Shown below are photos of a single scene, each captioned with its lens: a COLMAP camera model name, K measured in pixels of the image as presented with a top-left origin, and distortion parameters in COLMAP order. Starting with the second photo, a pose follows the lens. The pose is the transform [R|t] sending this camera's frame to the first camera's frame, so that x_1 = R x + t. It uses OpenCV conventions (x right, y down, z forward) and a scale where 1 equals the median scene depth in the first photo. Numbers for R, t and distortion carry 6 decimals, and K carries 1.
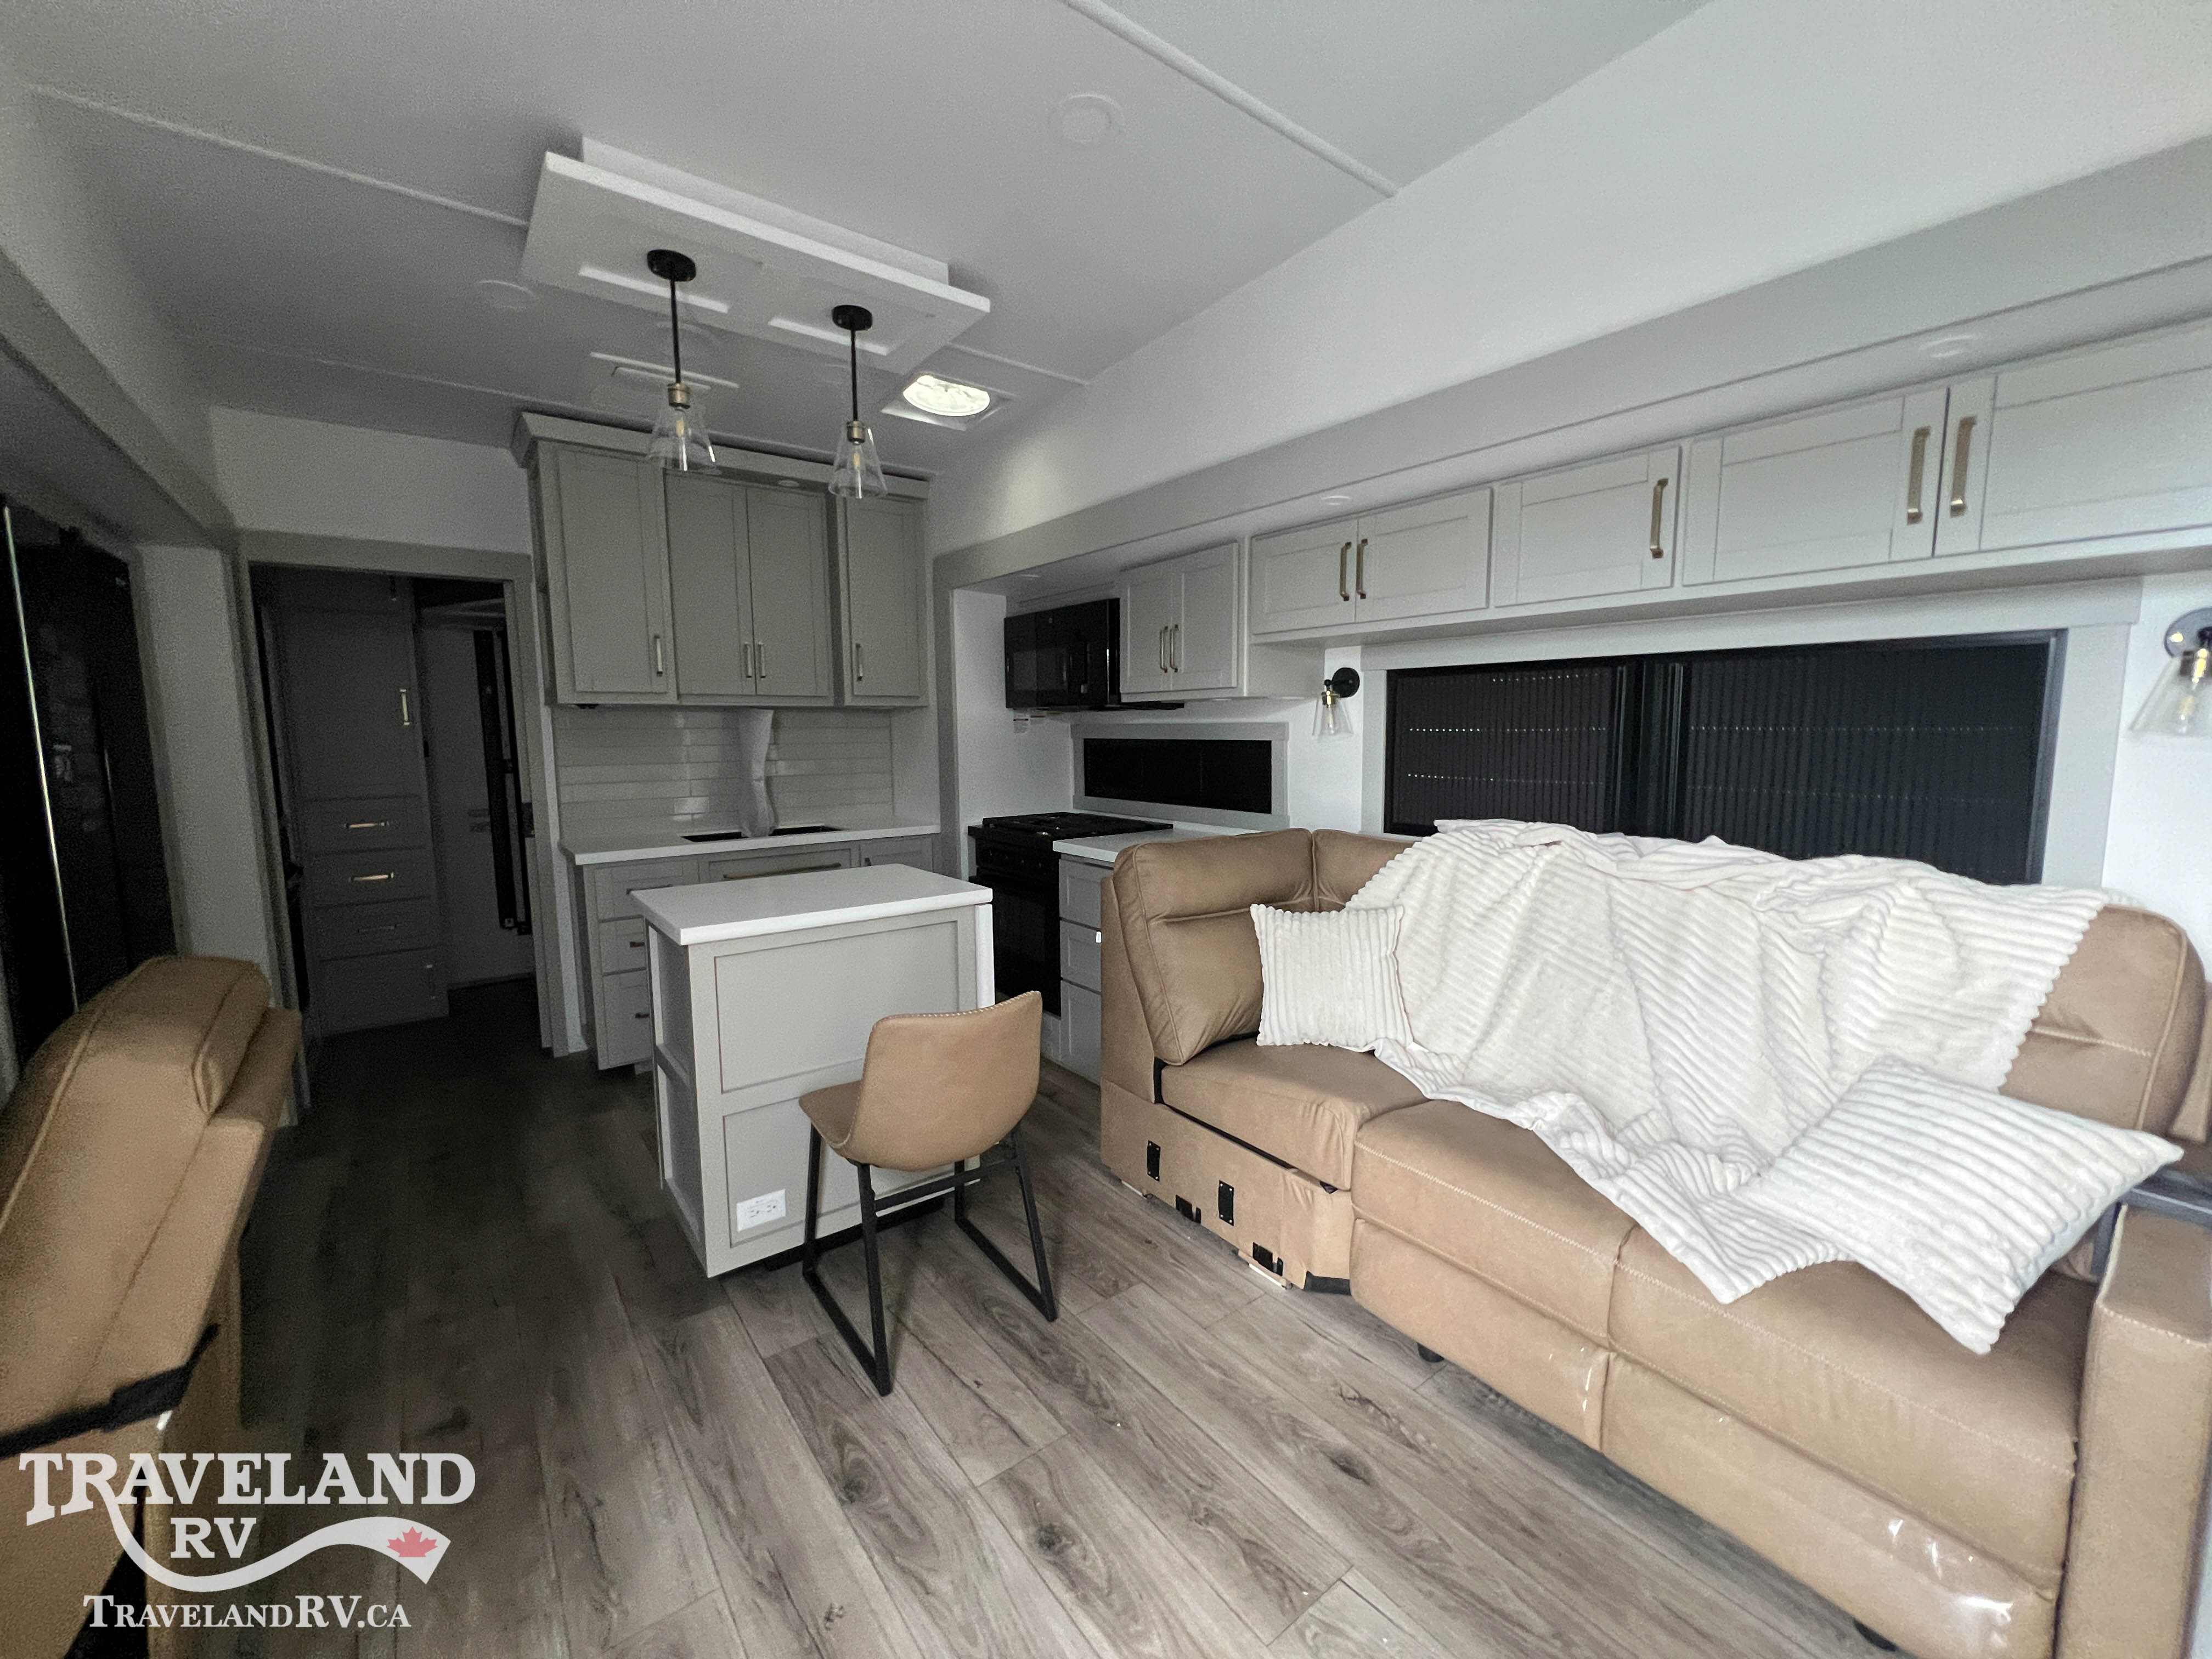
lens RADIAL K [[886.4, 0, 1111.5], [0, 886.4, 824.5], [0, 0, 1]] dist [-0.000184, -0.000155]
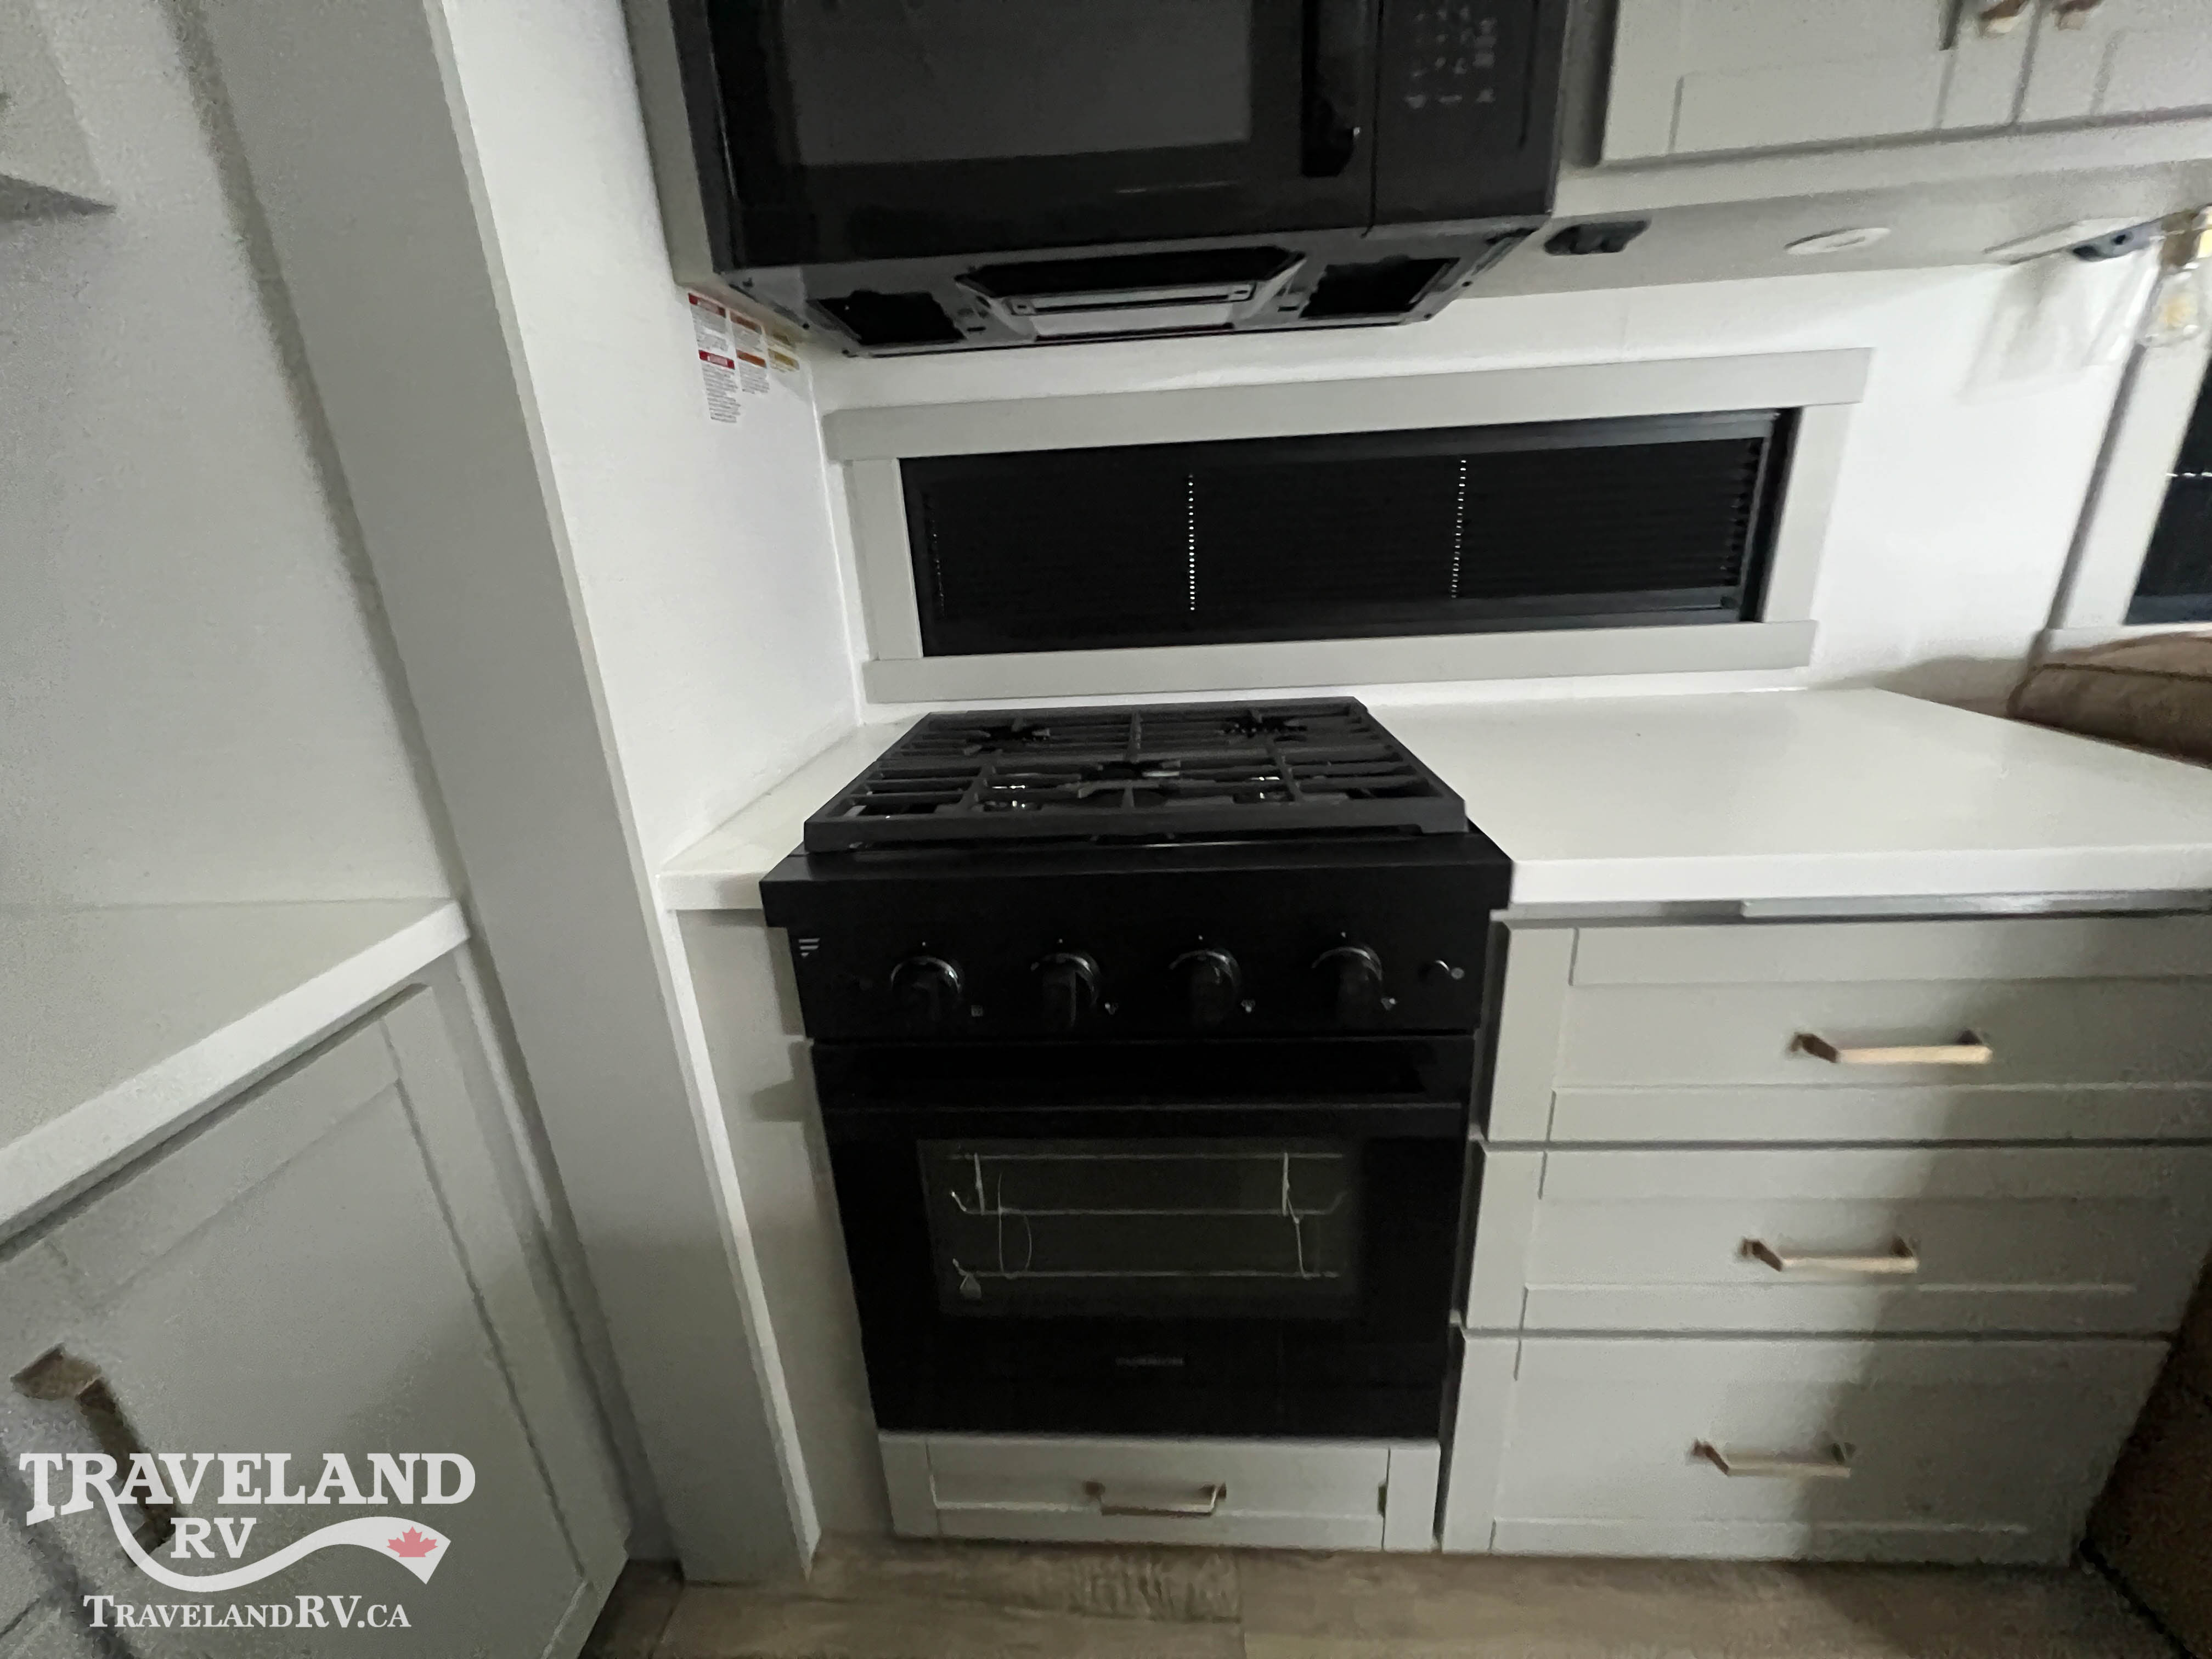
lens RADIAL K [[886.4, 0, 1111.5], [0, 886.4, 824.5], [0, 0, 1]] dist [-0.000184, -0.000155]
pose [[0.651408, -0.272774, 0.707998, -0.244962], [0.130397, 0.959504, 0.249698, -0.049463], [-0.747438, -0.070334, 0.660598, 0.808151]]
